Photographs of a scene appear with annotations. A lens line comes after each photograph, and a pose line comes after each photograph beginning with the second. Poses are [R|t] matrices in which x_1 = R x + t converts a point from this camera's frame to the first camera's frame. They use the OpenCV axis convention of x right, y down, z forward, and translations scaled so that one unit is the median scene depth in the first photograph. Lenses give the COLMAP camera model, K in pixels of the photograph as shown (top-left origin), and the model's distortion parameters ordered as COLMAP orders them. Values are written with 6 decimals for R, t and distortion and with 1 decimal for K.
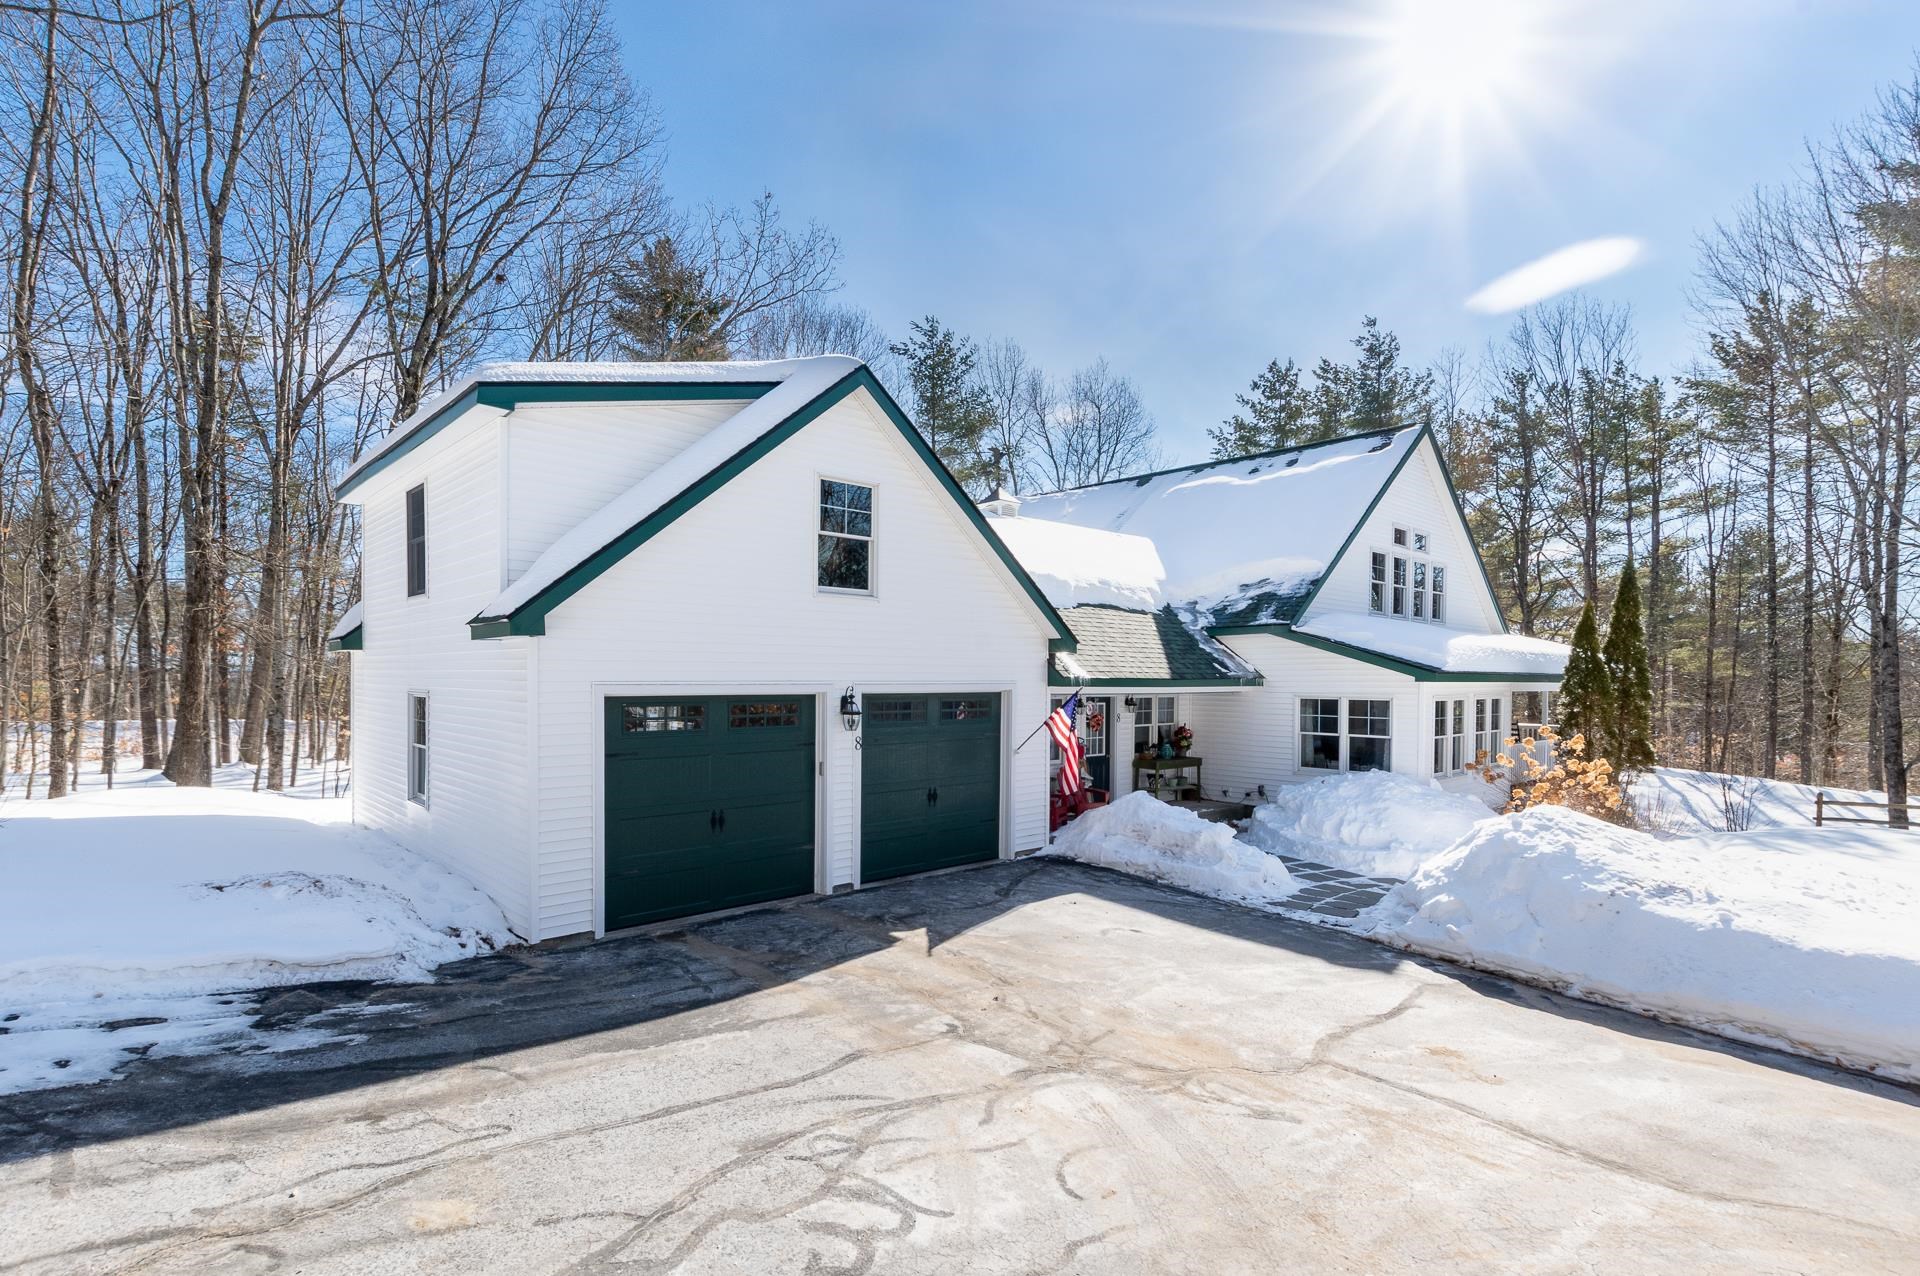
lens RADIAL K [[896.5, 0, 917.7], [0, 896.5, 683.2], [0, 0, 1]] dist [-0.001286, -0.000012]
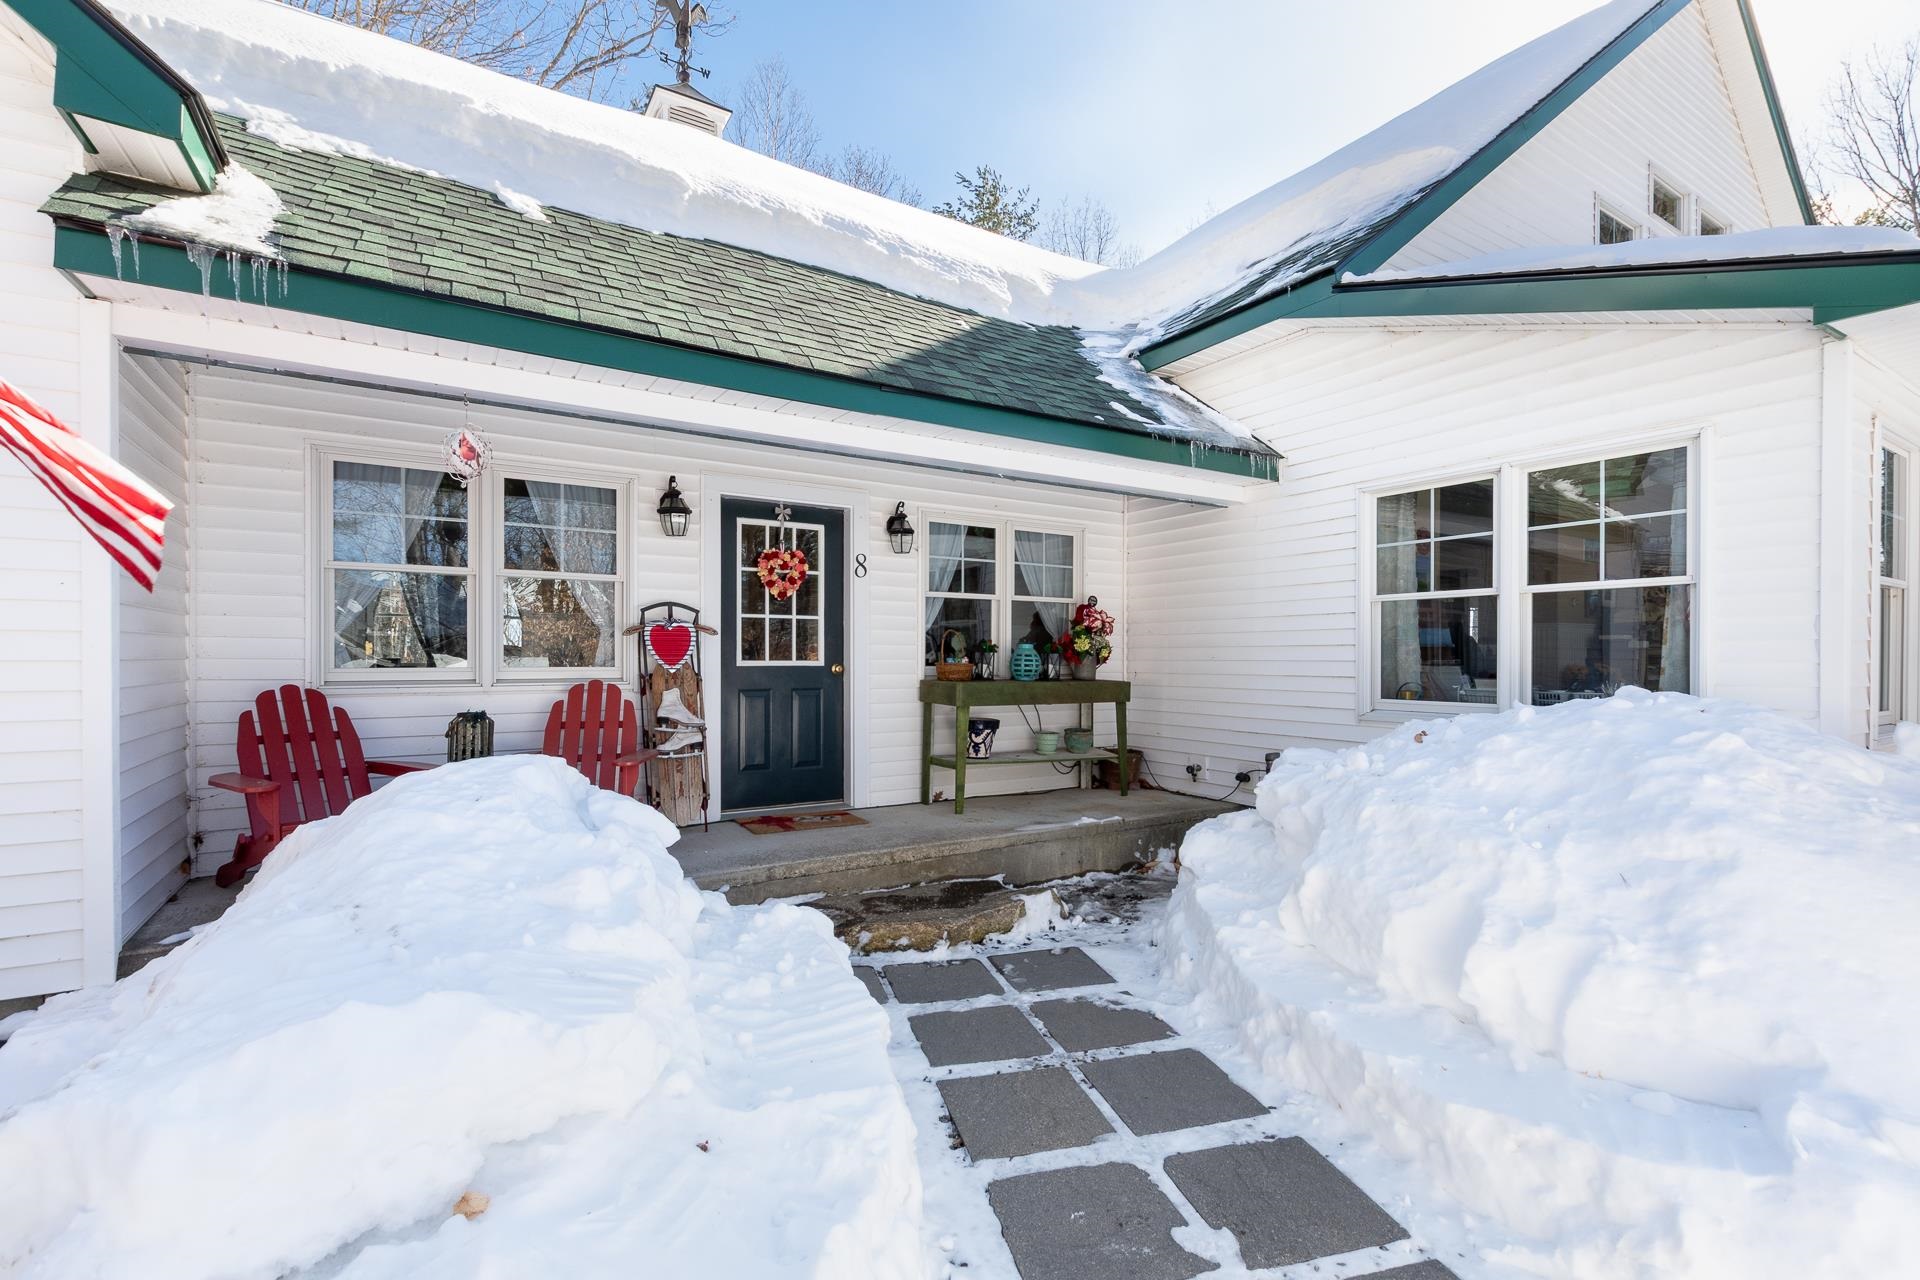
lens RADIAL K [[879.6, 0, 966.4], [0, 879.6, 647.5], [0, 0, 1]] dist [0.012204, 0.000081]
pose [[0.989182, -0.005519, -0.146592, 0.322484], [0.003500, 0.999895, -0.014028, 0.078351], [0.146654, 0.013363, 0.989098, 0.649075]]
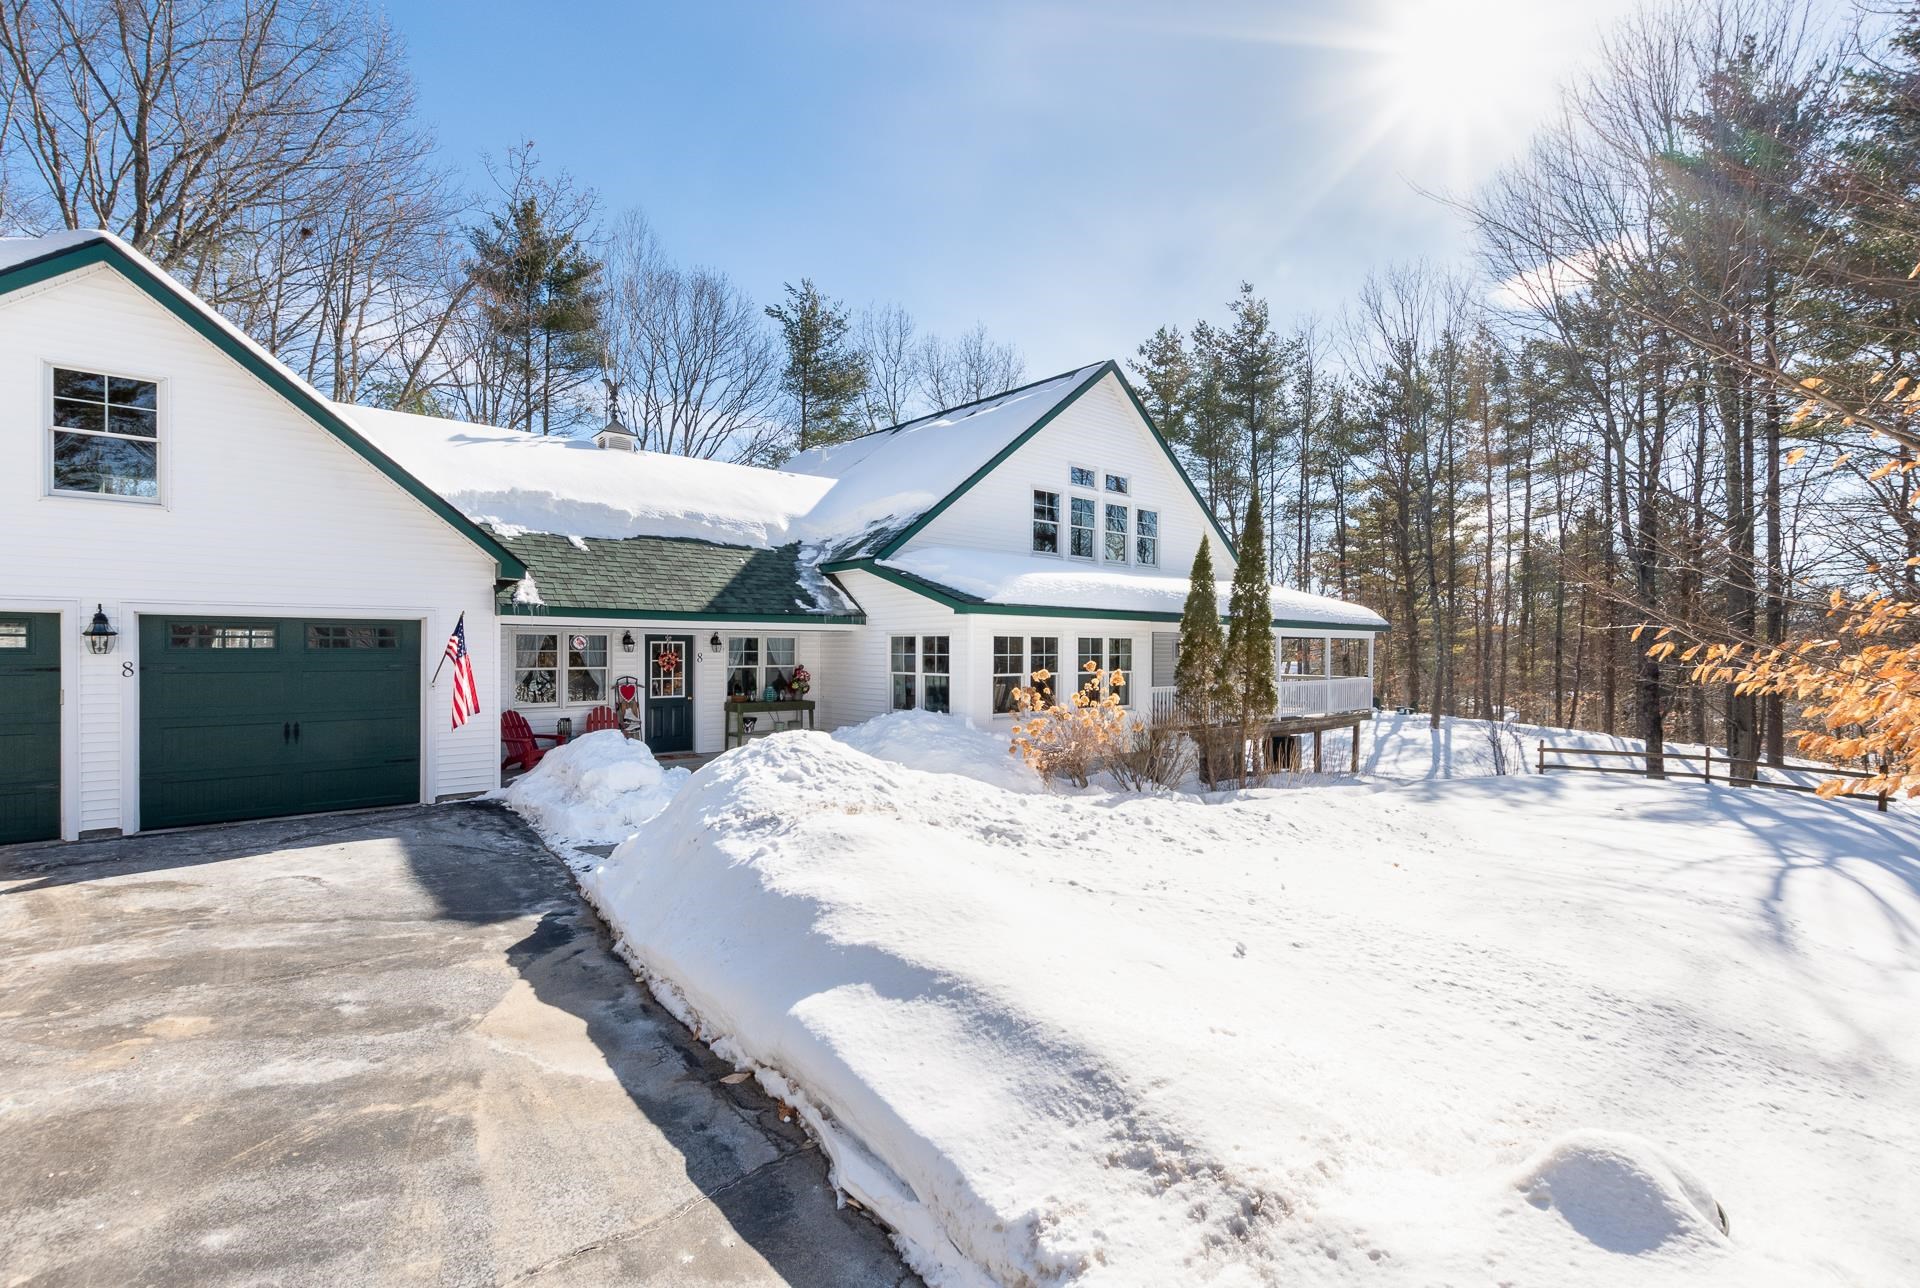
lens RADIAL K [[855.1, 0, 960.4], [0, 855.1, 652.9], [0, 0, 1]] dist [0.002503, 0.000503]
pose [[0.999833, -0.002567, 0.018115, 0.485352], [0.002565, 0.999997, 0.000134, 0.034199], [-0.018116, -0.000088, 0.999836, 0.092603]]
